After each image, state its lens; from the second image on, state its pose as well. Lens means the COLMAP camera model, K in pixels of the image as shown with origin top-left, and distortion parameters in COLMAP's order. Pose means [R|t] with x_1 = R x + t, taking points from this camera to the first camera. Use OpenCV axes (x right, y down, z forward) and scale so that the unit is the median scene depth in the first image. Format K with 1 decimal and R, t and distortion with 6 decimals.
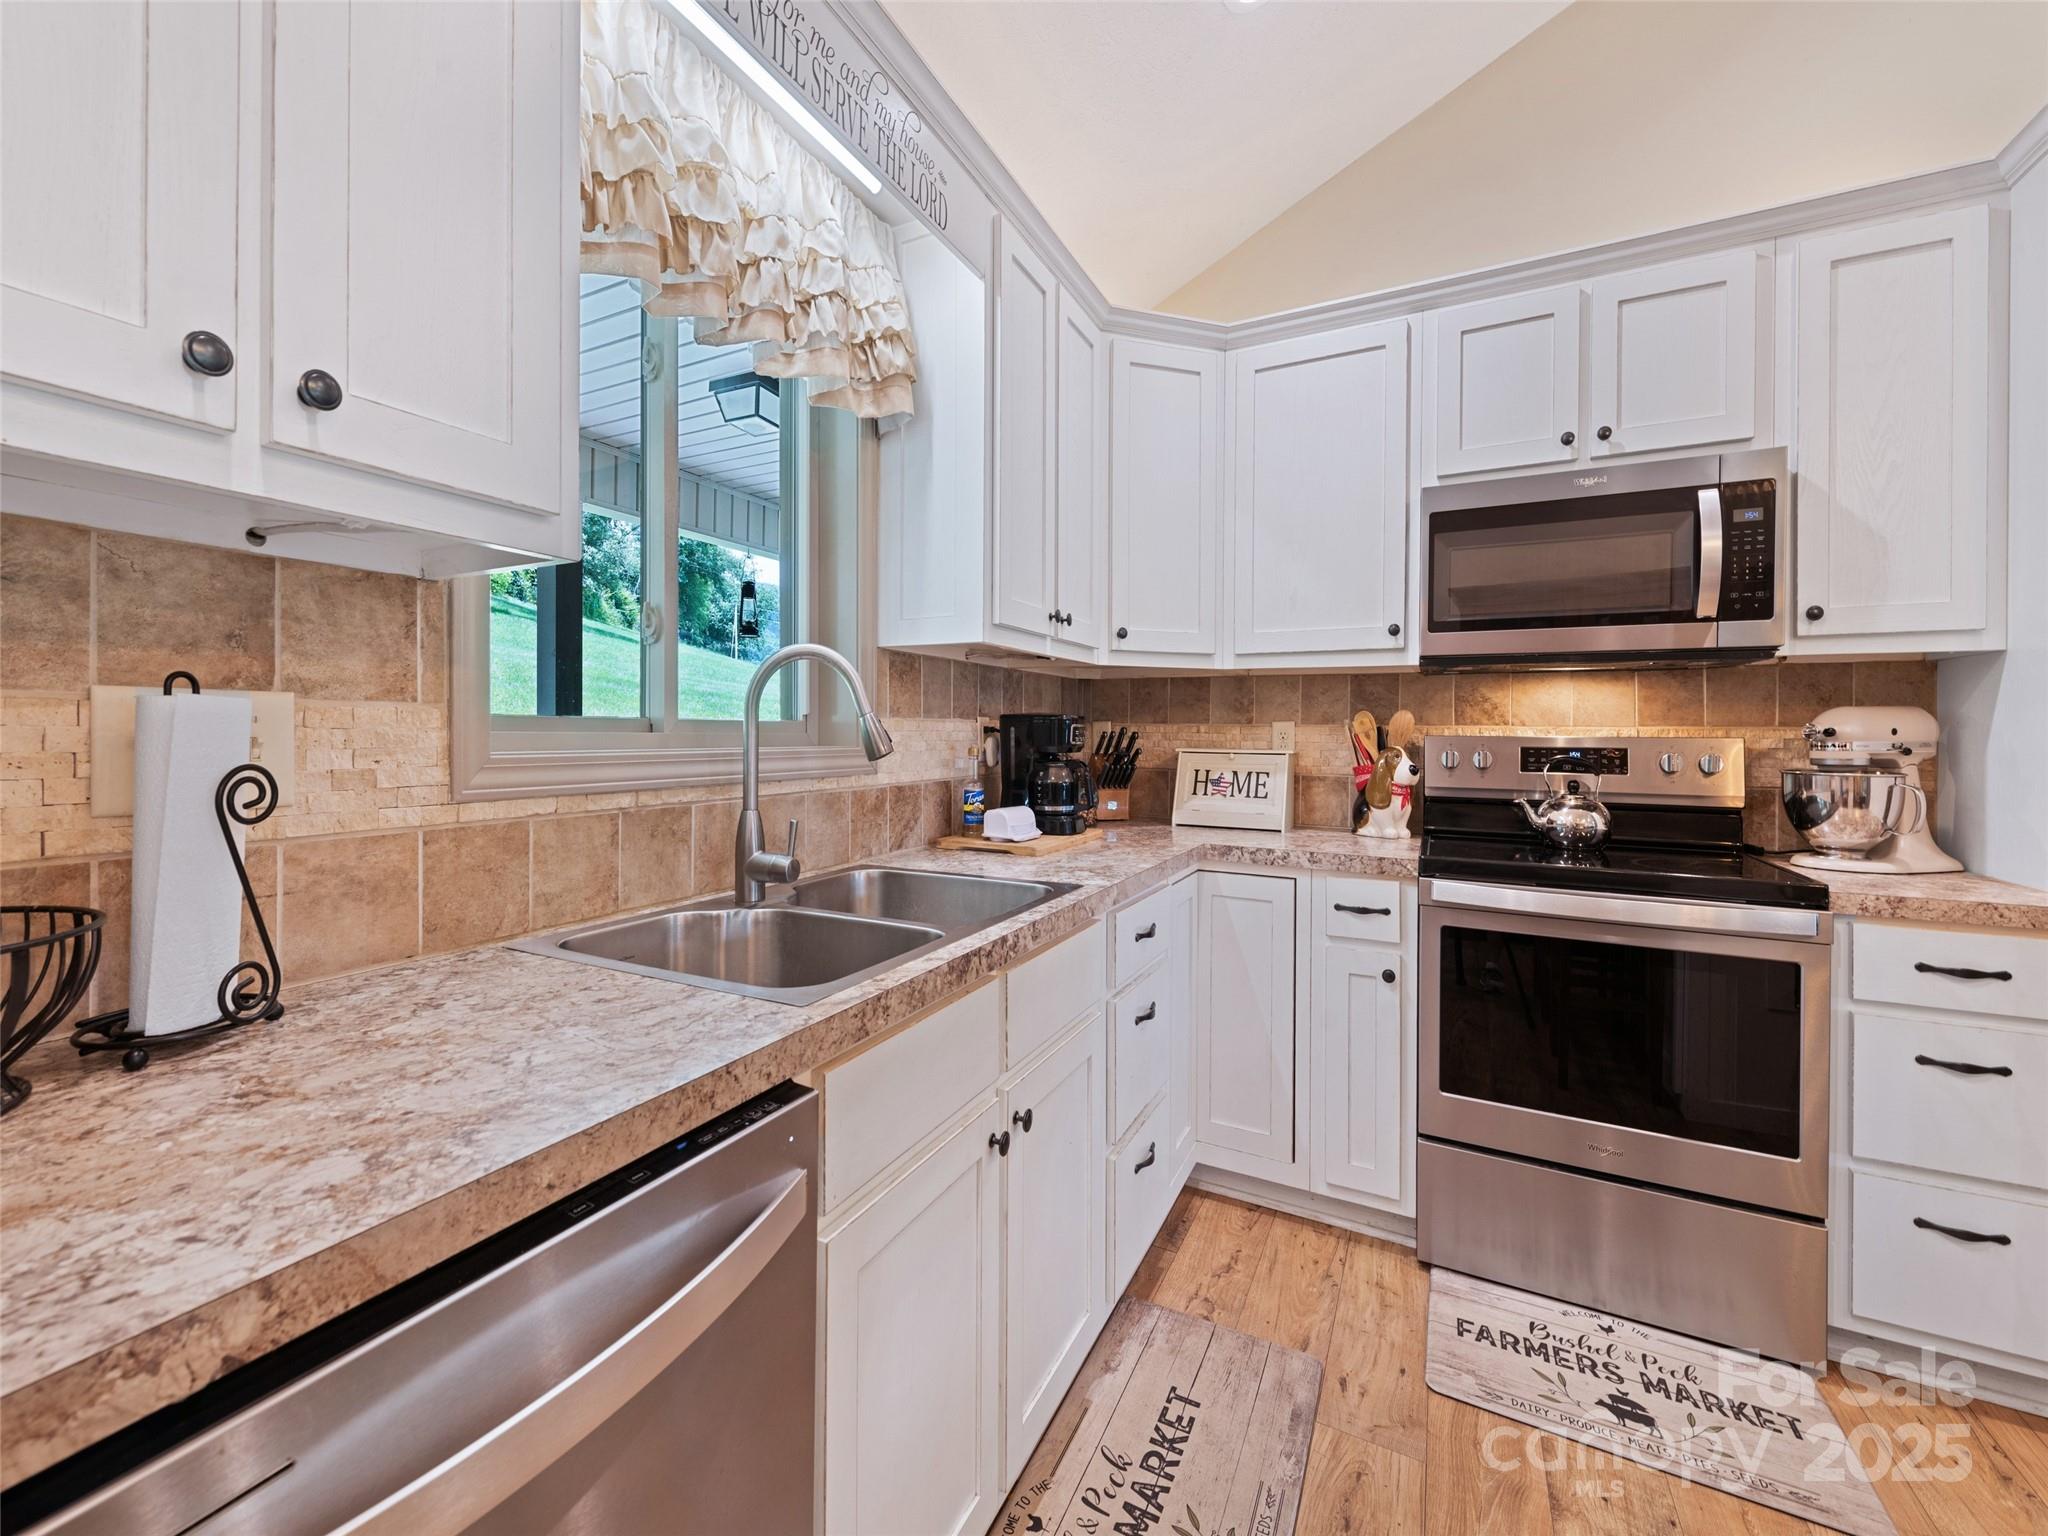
lens RADIAL K [[821.4, 0, 1004.7], [0, 821.4, 733.6], [0, 0, 1]] dist [0.010487, -0.003201]
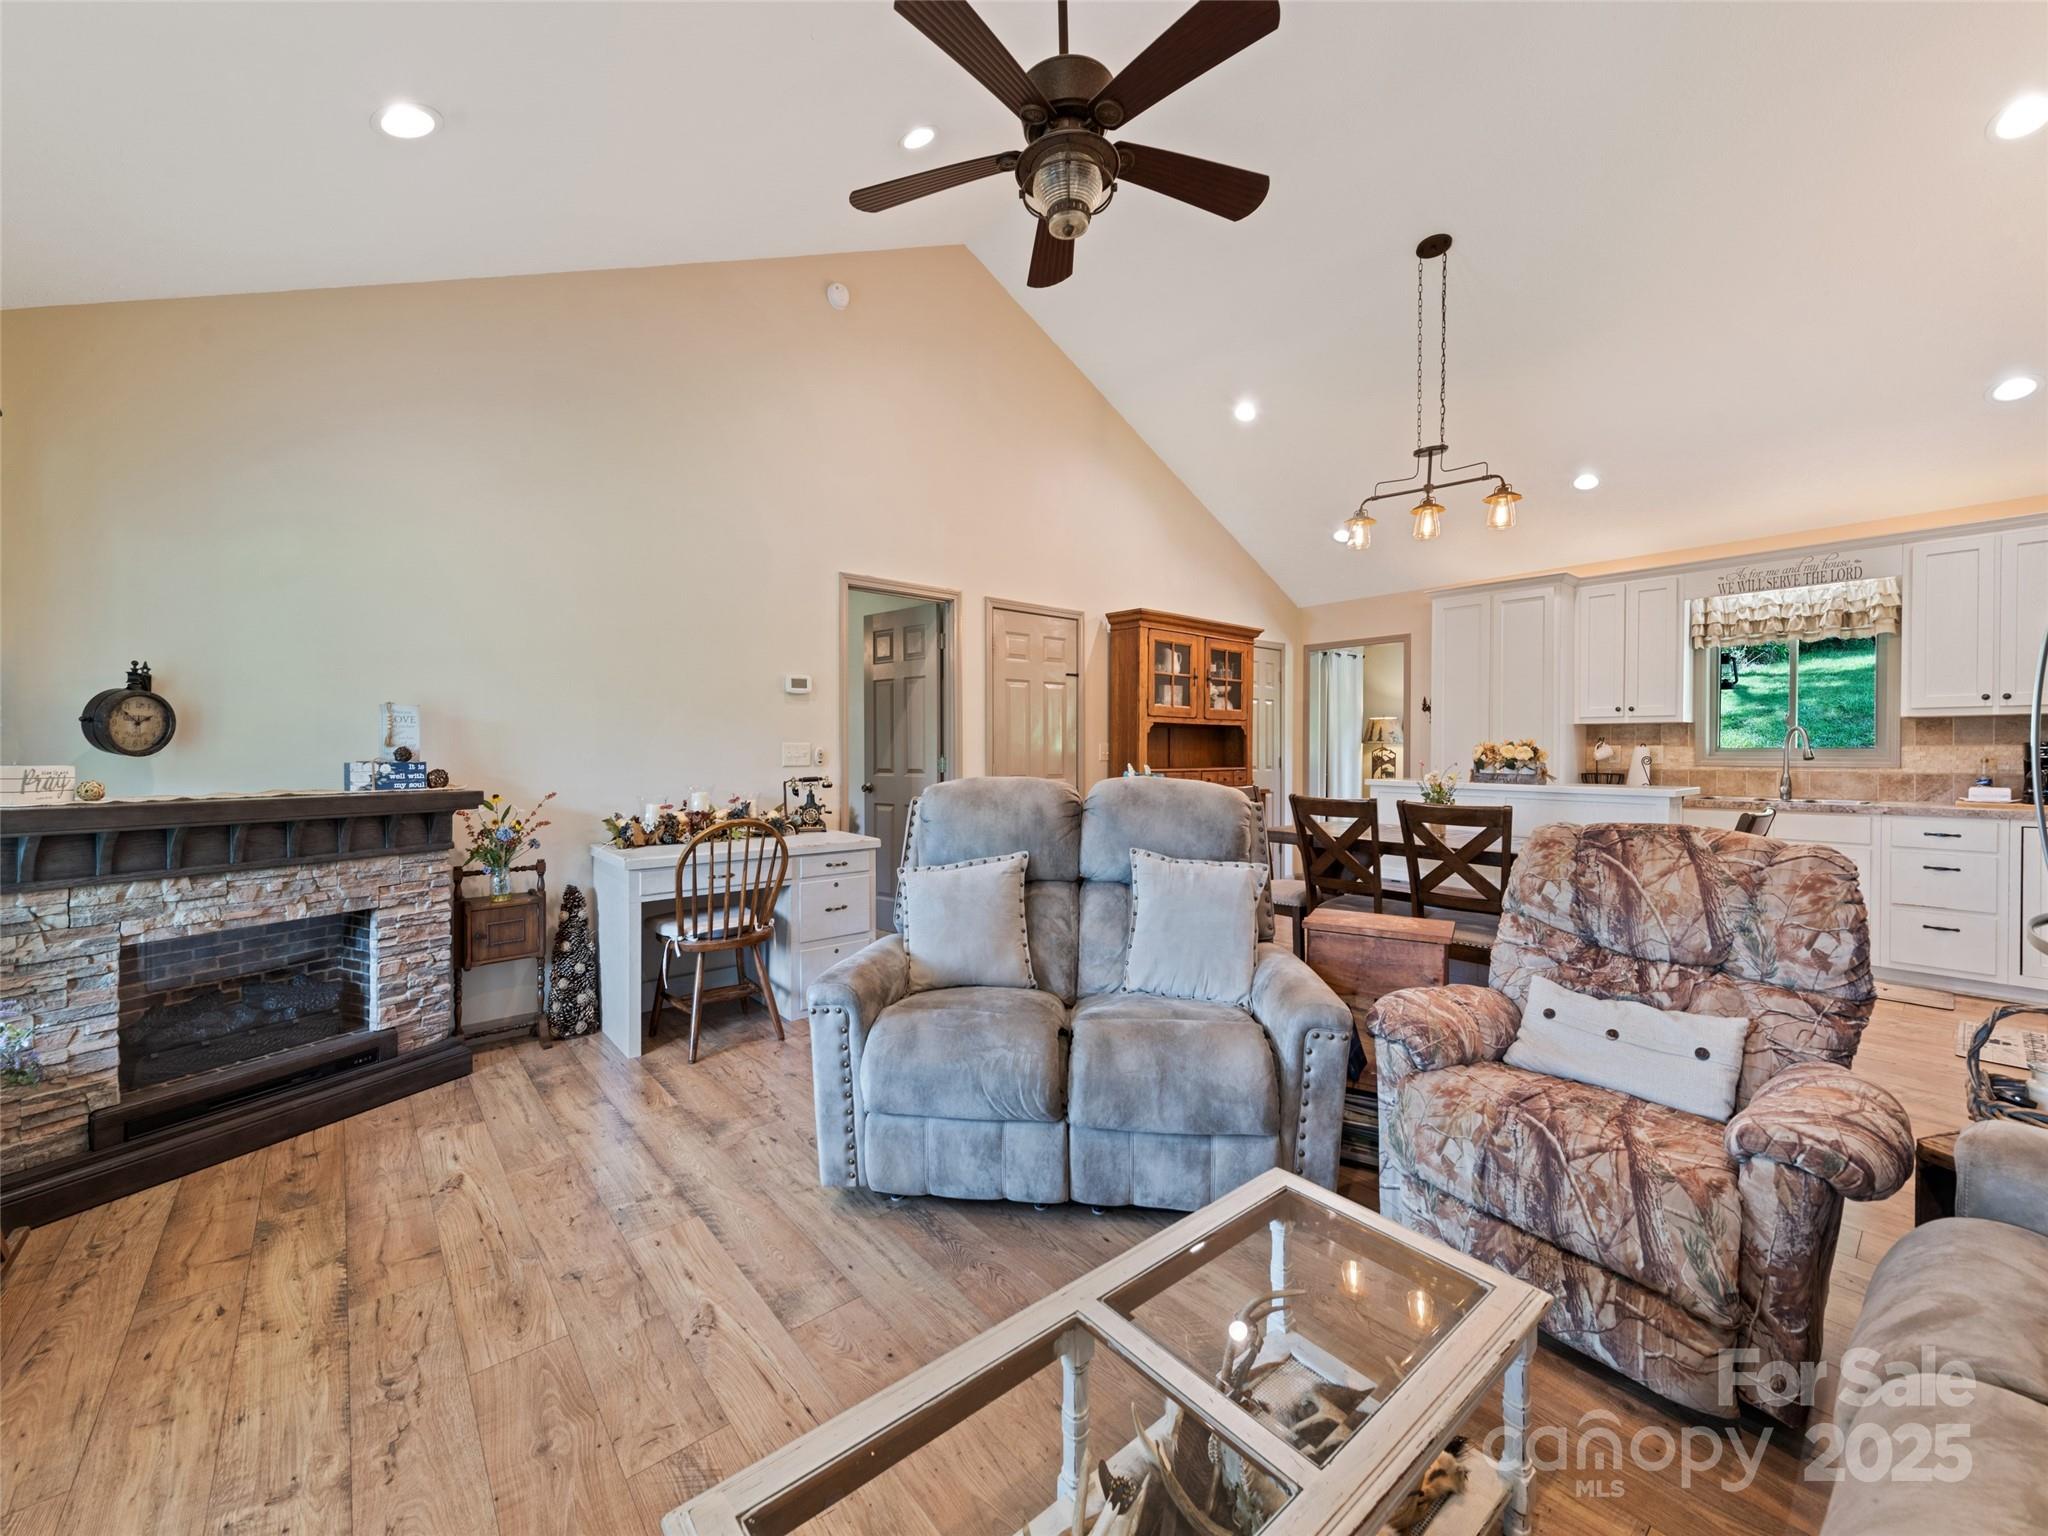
lens RADIAL K [[821.4, 0, 1008.7], [0, 821.4, 755.8], [0, 0, 1]] dist [0.010487, -0.003201]
pose [[-0.372736, 0.001155, -0.927937, 3.252326], [-0.001263, 0.999998, 0.001753, 0.009931], [0.927936, 0.001826, -0.372734, -0.593567]]
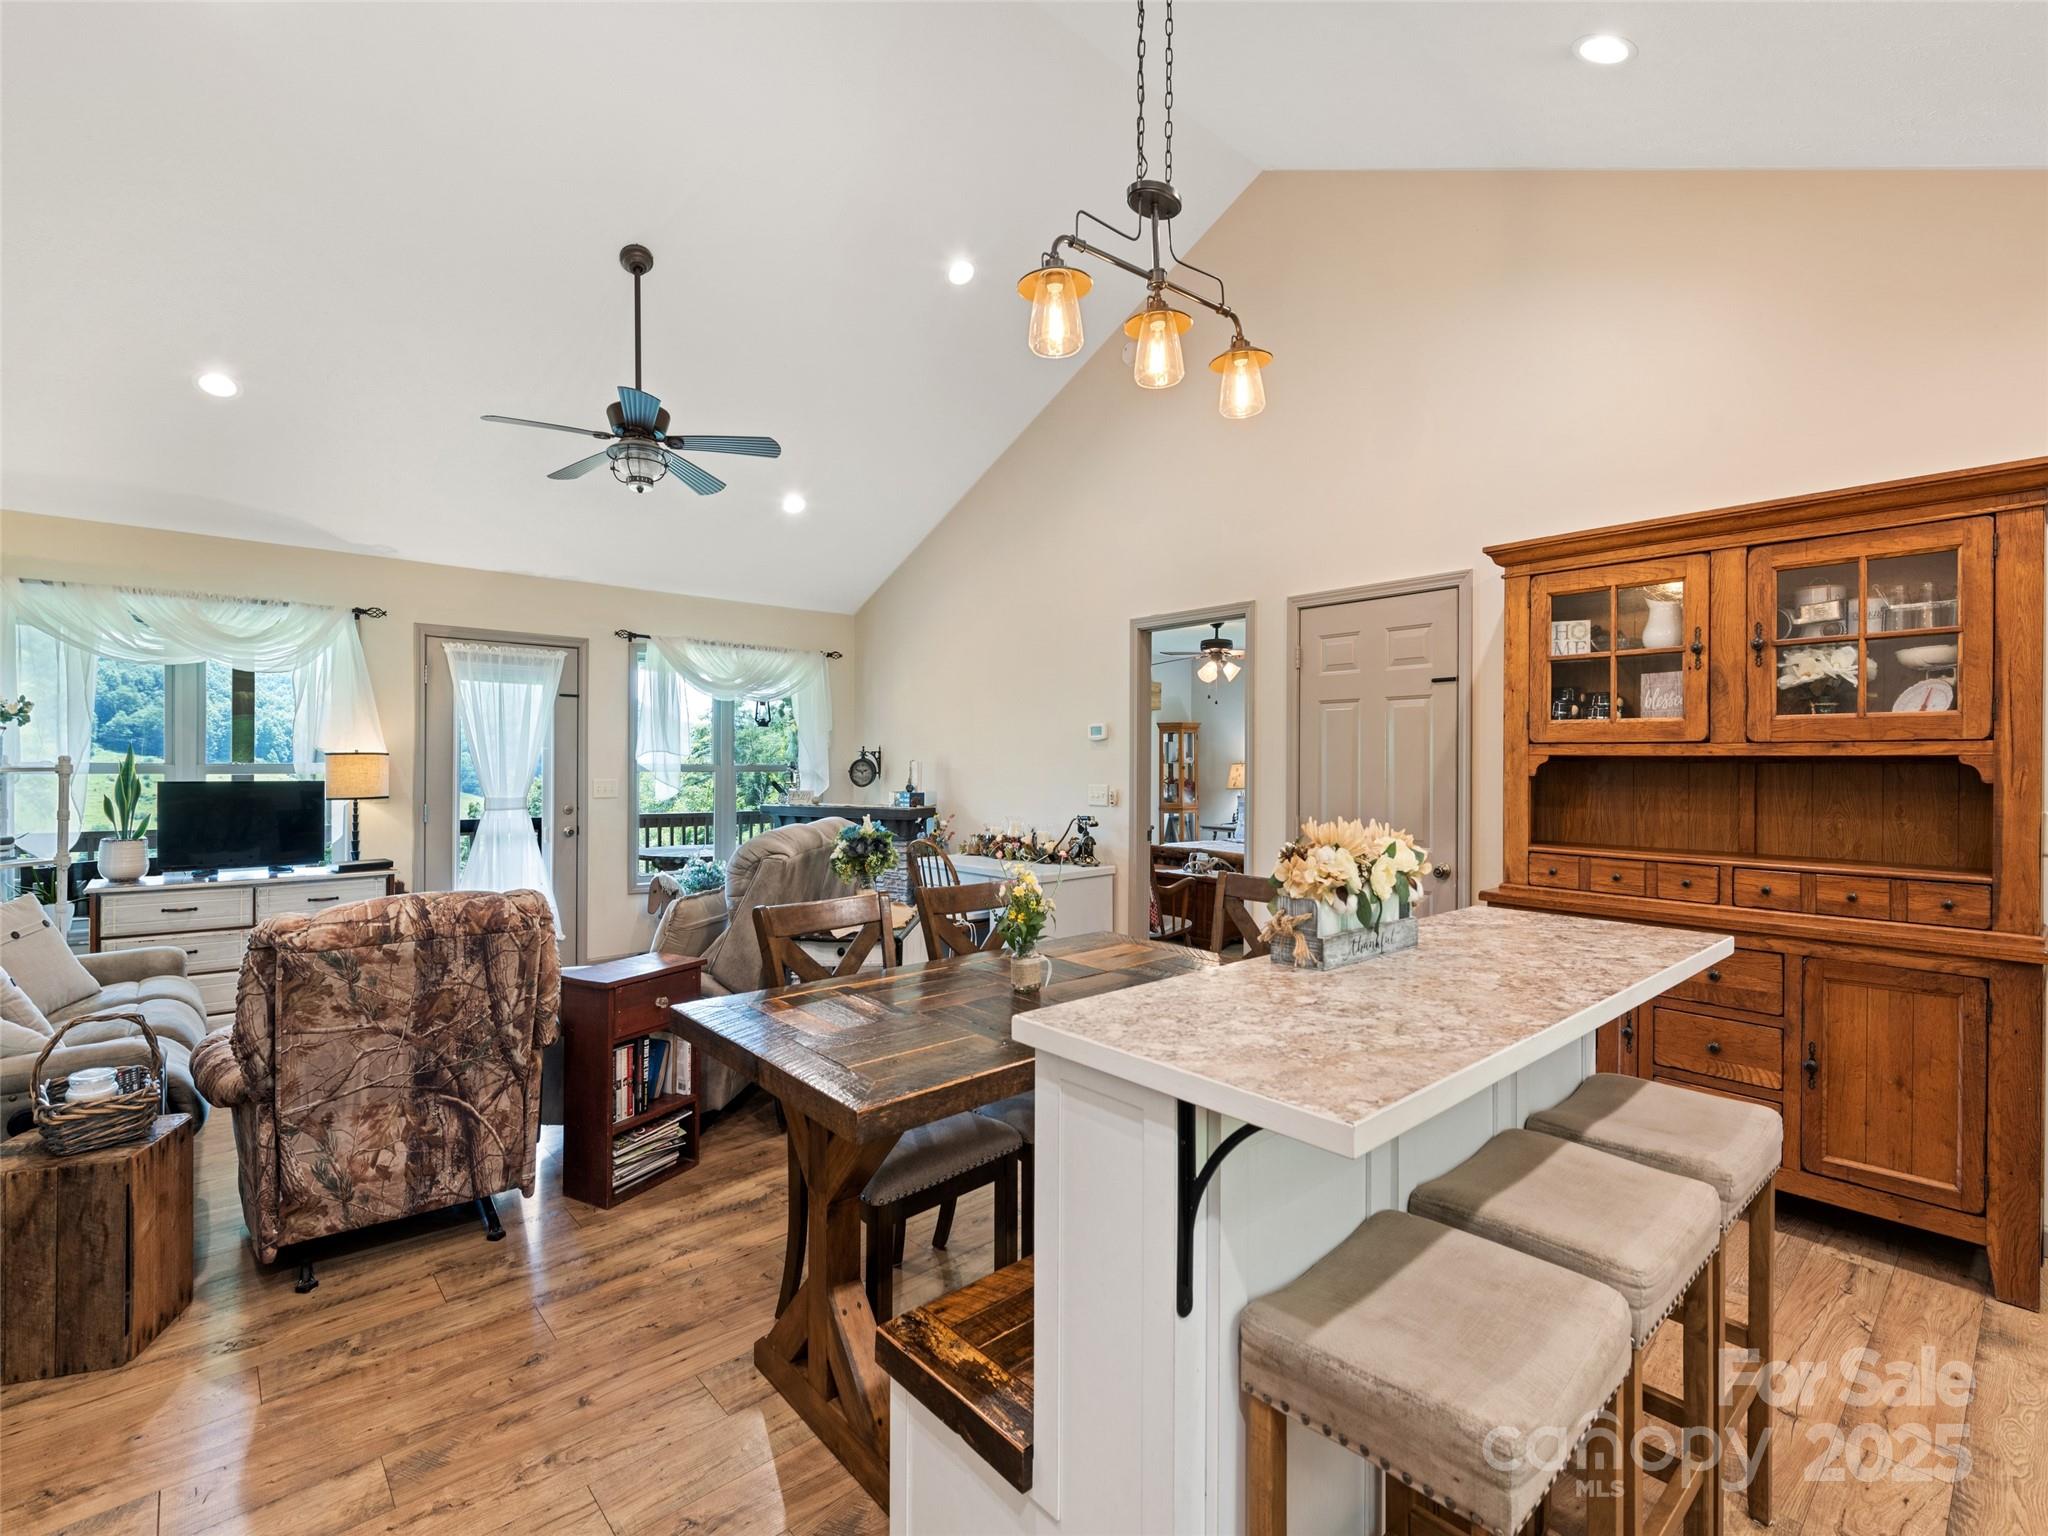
lens RADIAL K [[953.3, 0, 1003.7], [0, 953.3, 760.9], [0, 0, 1]] dist [0.017552, -0.009357]
pose [[-0.930407, -0.008427, 0.366431, 0.433007], [-0.010476, 0.999939, -0.003603, -0.084500], [-0.366378, -0.007191, -0.930438, 0.887808]]
